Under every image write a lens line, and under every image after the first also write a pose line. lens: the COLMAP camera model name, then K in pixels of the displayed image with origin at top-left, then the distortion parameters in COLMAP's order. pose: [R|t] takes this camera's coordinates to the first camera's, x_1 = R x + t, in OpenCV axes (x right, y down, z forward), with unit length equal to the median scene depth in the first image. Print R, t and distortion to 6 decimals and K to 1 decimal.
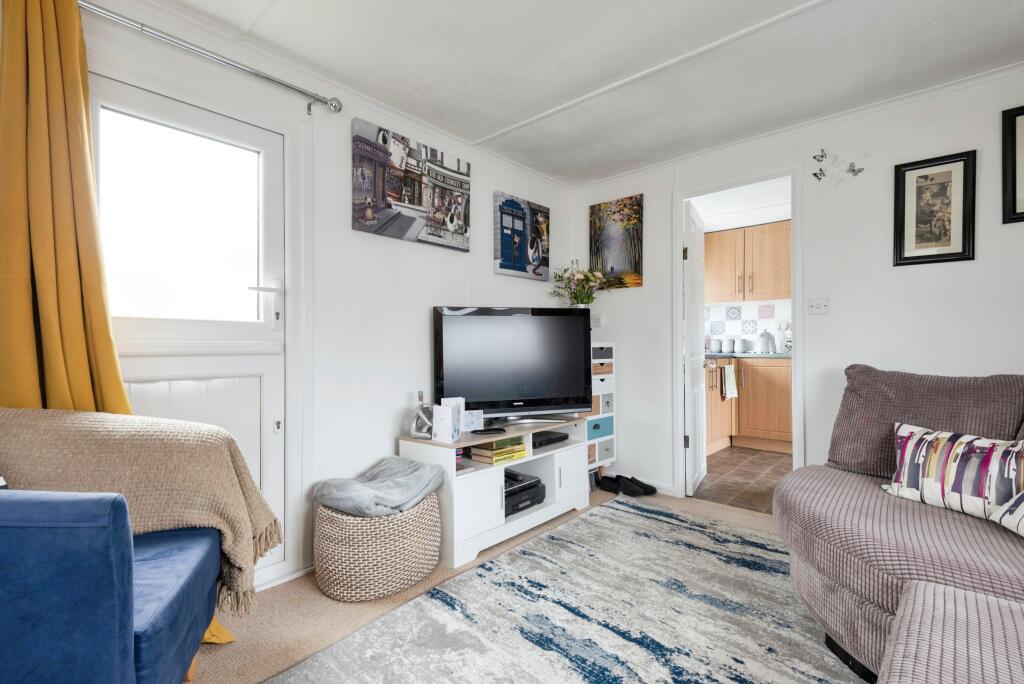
lens RADIAL K [[463.6, 0, 513.4], [0, 463.6, 338.4], [0, 0, 1]] dist [0.026192, -0.014554]
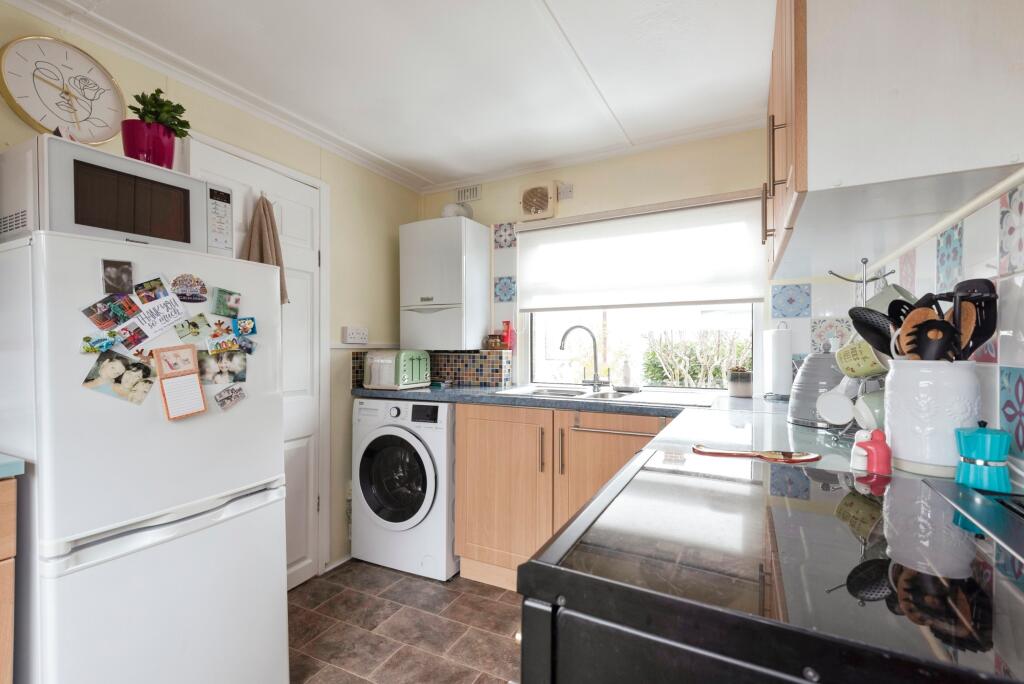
lens RADIAL K [[463.6, 0, 515.4], [0, 463.6, 346.2], [0, 0, 1]] dist [0.026192, -0.014554]
pose [[0.248108, 0.001357, -0.968732, 1.691119], [0.010631, 0.999935, 0.004124, -0.050524], [0.968674, -0.011322, 0.248077, 1.591399]]
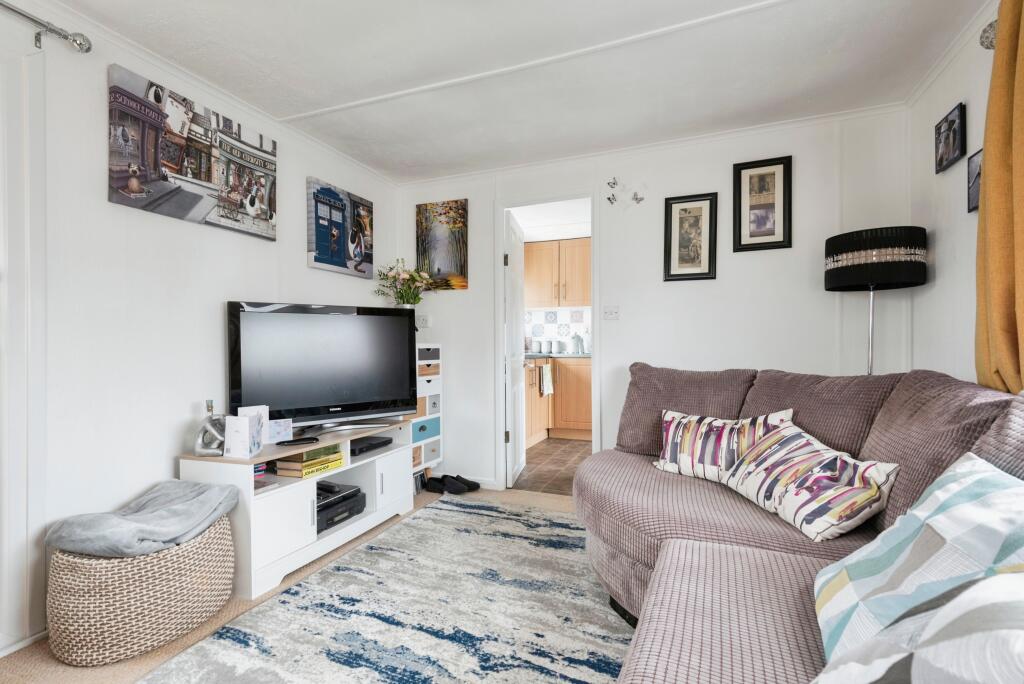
lens RADIAL K [[463.6, 0, 515.5], [0, 463.6, 341.7], [0, 0, 1]] dist [0.026192, -0.014554]
pose [[0.938840, 0.003902, 0.344332, 0.036686], [-0.005498, 0.999978, 0.003660, 0.000371], [-0.344311, -0.005329, 0.938841, 0.000555]]
